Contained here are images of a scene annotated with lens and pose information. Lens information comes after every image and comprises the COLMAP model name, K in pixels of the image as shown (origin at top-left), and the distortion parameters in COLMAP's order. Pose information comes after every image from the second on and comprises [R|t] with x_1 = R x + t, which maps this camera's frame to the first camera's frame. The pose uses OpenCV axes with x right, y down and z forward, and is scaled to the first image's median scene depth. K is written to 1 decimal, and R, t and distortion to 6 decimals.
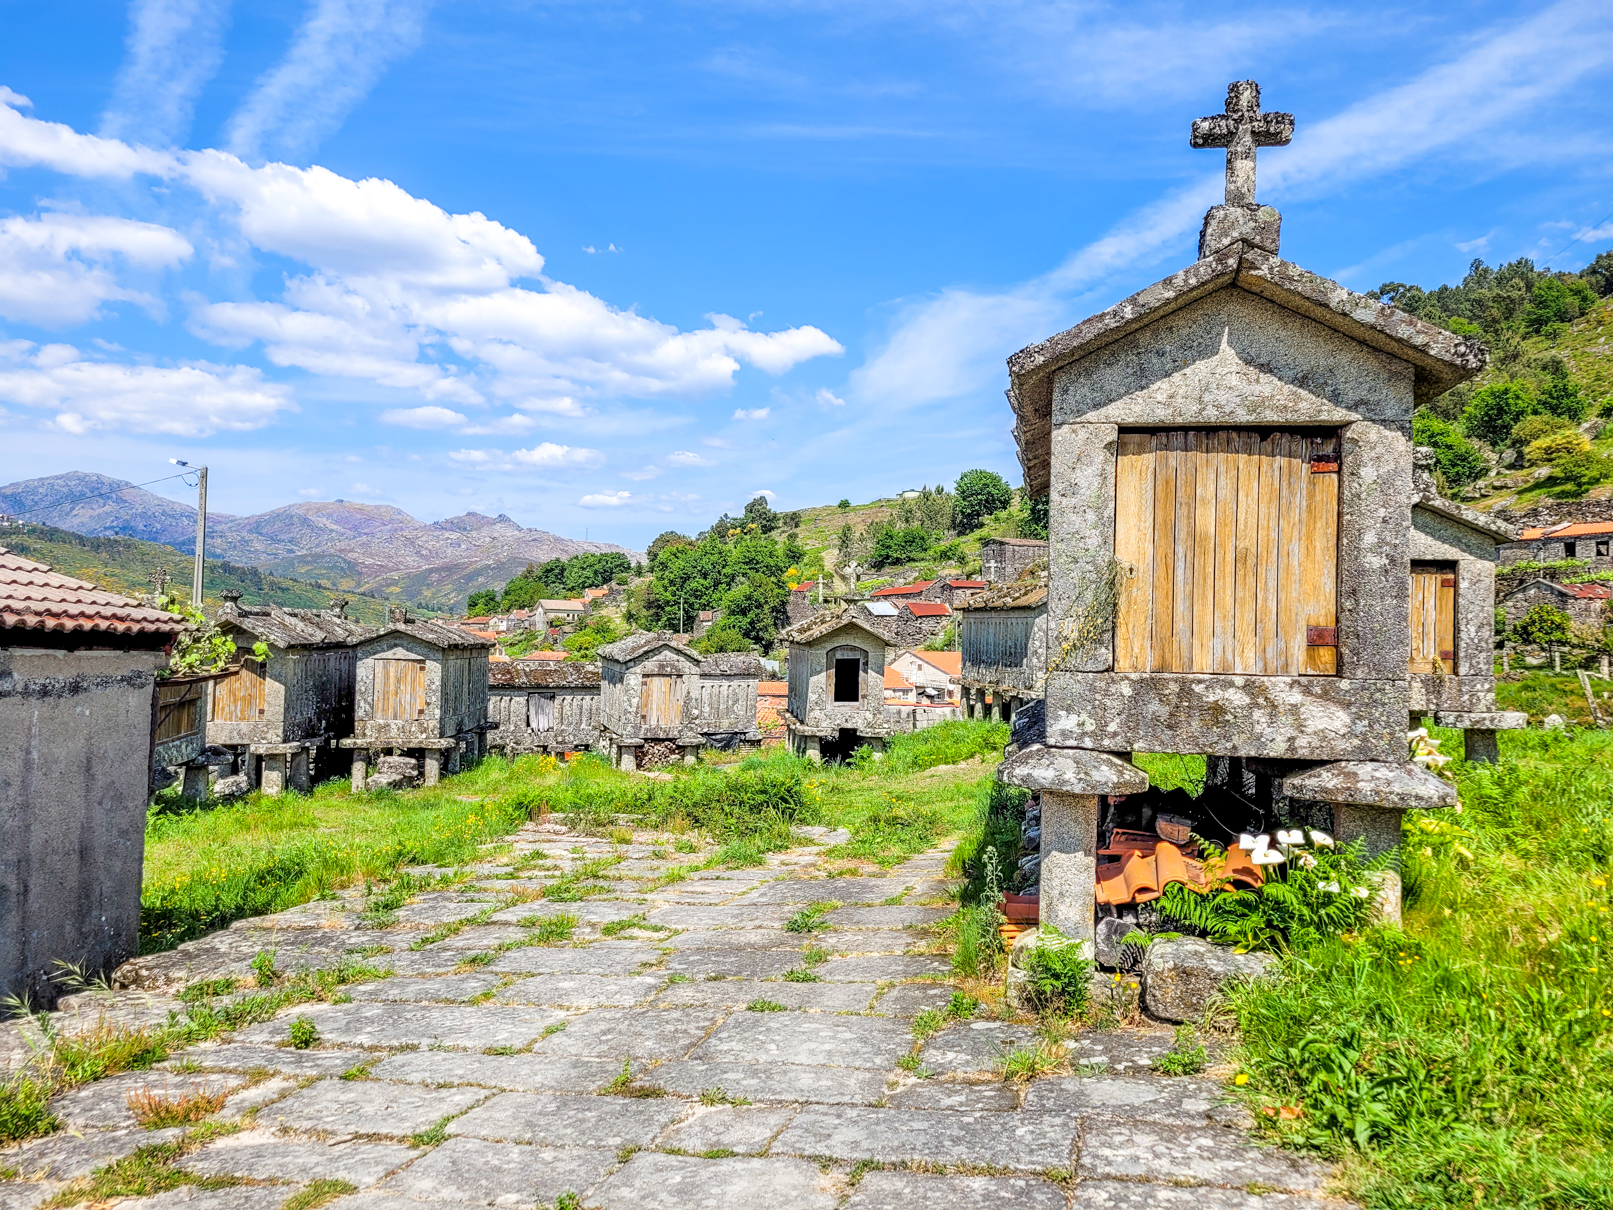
lens RADIAL K [[1212.9, 0, 806.5], [0, 1212.9, 605.0], [0, 0, 1]] dist [0.019909, 0.005325]
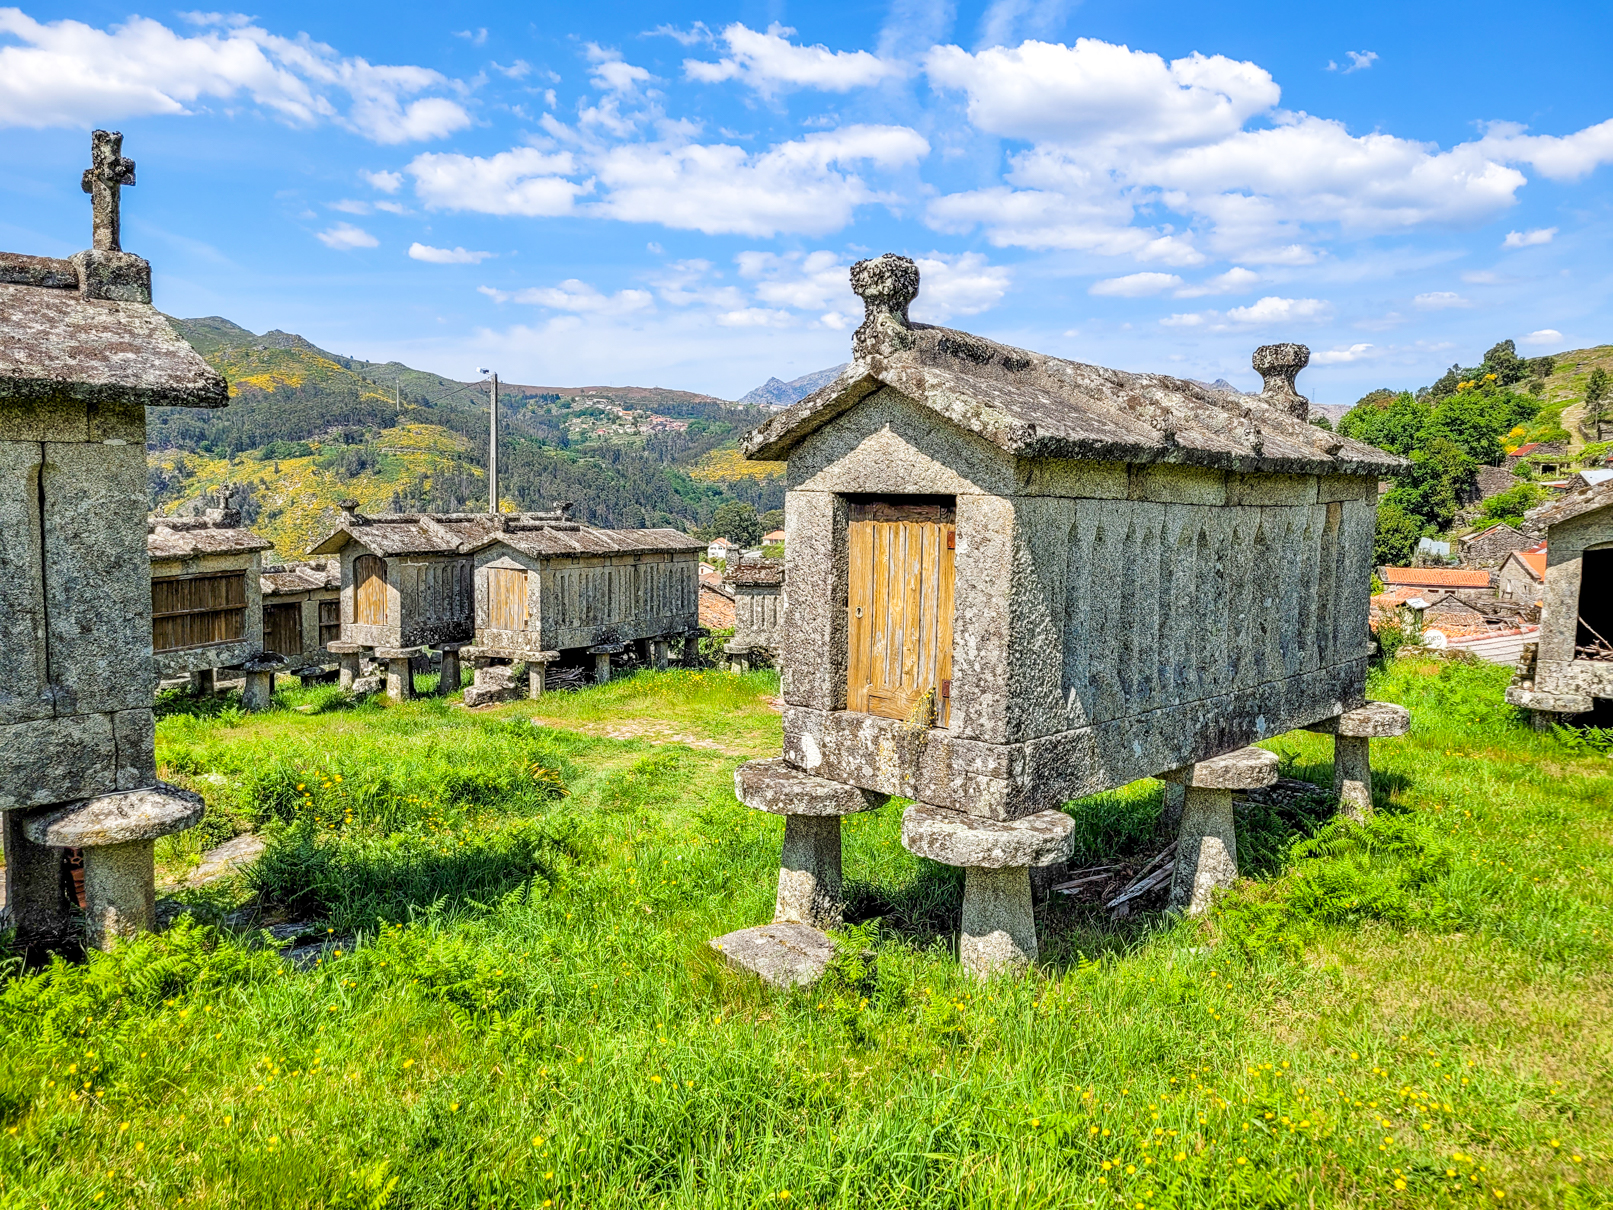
lens RADIAL K [[1213.3, 0, 806.5], [0, 1213.3, 605.0], [0, 0, 1]] dist [0.099308, -0.102361]
pose [[0.845322, 0.043863, -0.532453, 0.393163], [0.012363, 0.994751, 0.101575, -0.022847], [0.534114, -0.092446, 0.840343, 0.303029]]
